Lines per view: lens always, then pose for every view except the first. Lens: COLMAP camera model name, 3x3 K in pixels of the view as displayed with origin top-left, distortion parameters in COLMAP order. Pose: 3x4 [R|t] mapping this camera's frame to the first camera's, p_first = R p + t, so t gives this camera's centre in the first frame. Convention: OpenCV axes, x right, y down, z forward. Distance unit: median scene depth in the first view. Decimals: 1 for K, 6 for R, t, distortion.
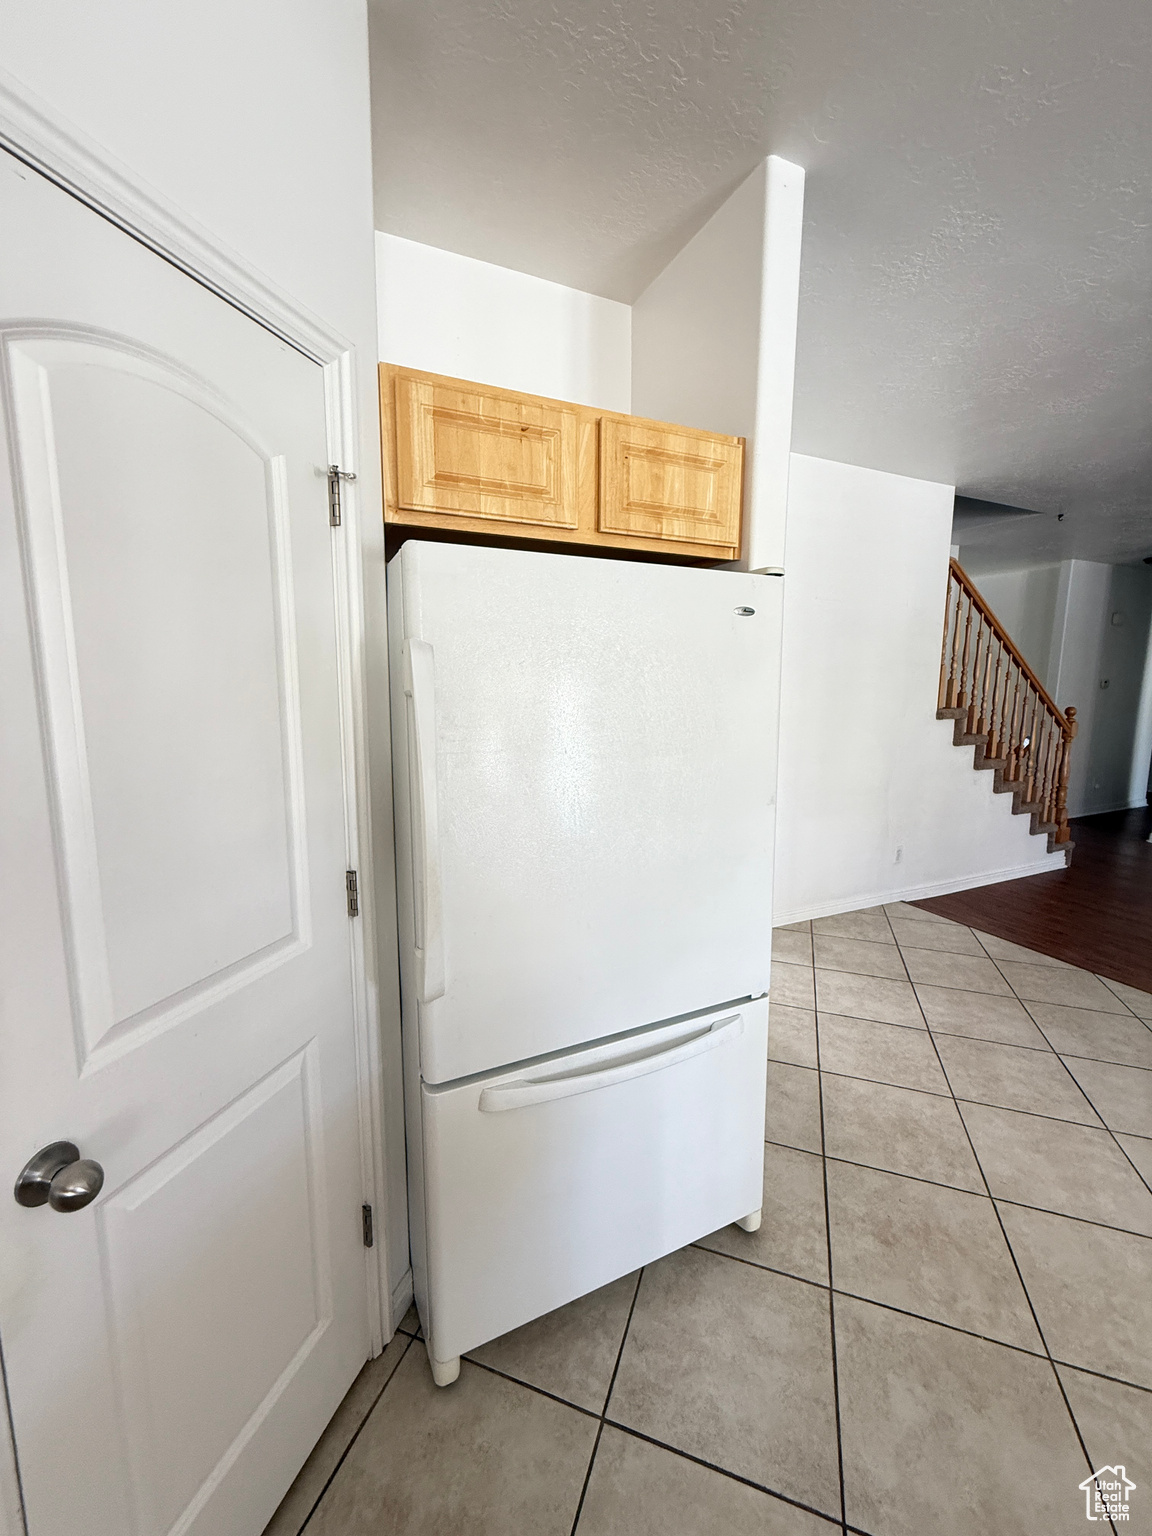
lens RADIAL K [[610.8, 0, 573.2], [0, 610.8, 761.5], [0, 0, 1]] dist [0.003379, 0.000394]
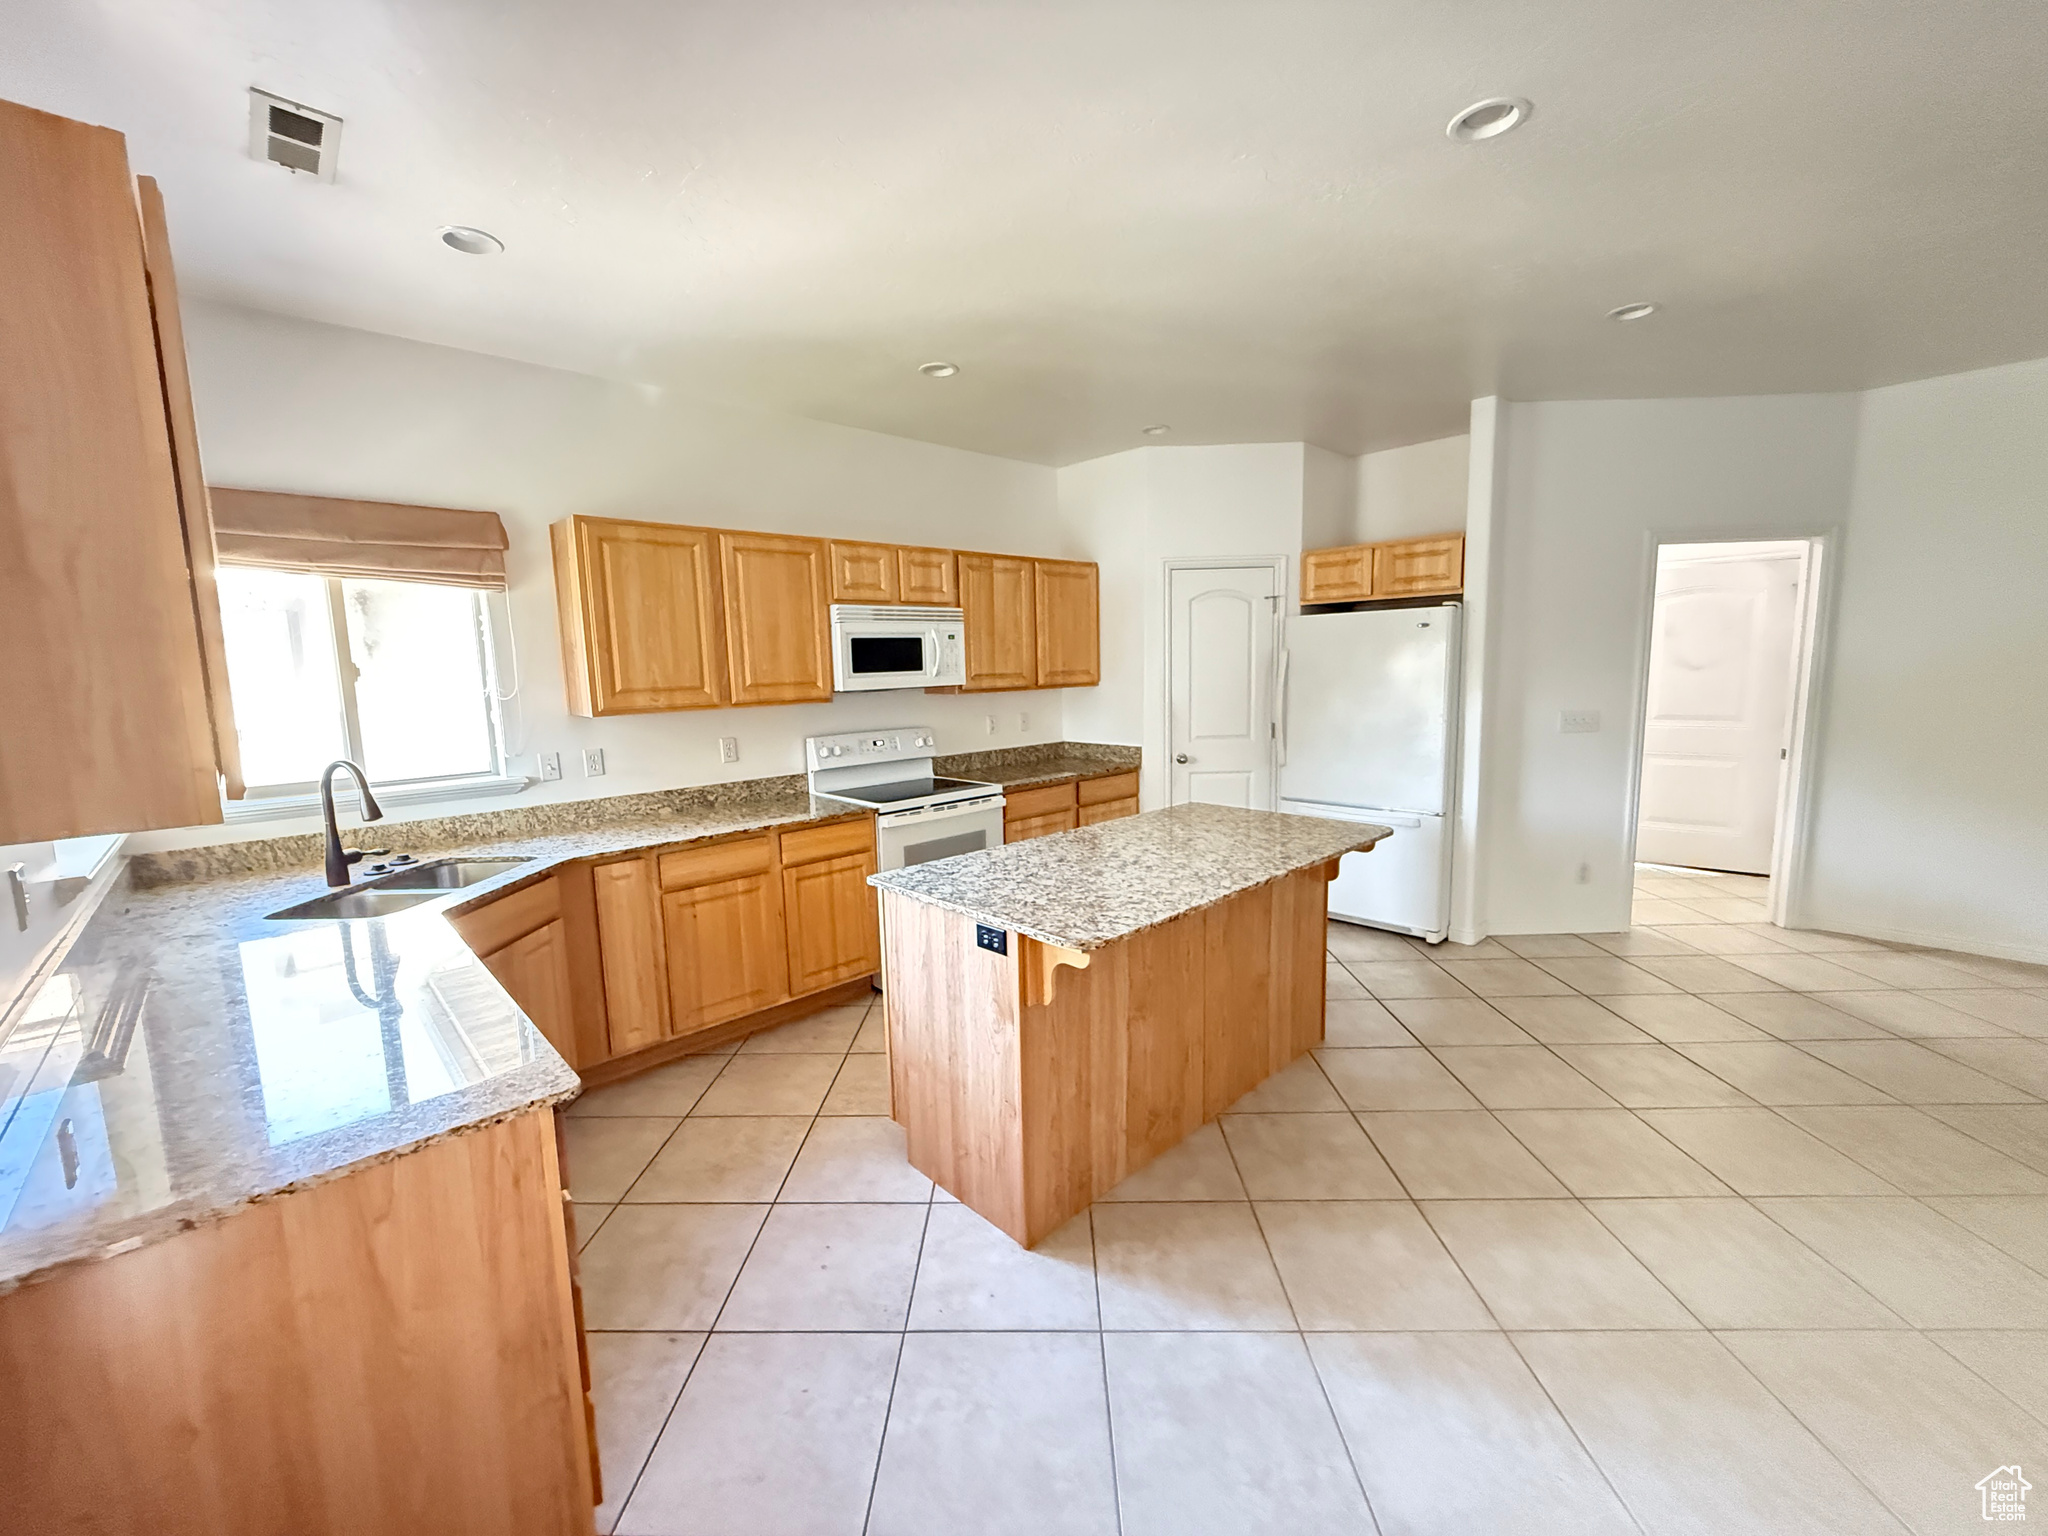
lens RADIAL K [[814.5, 0, 1022.4], [0, 814.5, 770.0], [0, 0, 1]] dist [0.003379, 0.000394]
pose [[0.318821, 0.110032, -0.941406, 2.546577], [-0.104988, 0.991226, 0.080299, 0.175653], [0.941982, 0.073235, 0.327576, -1.223590]]
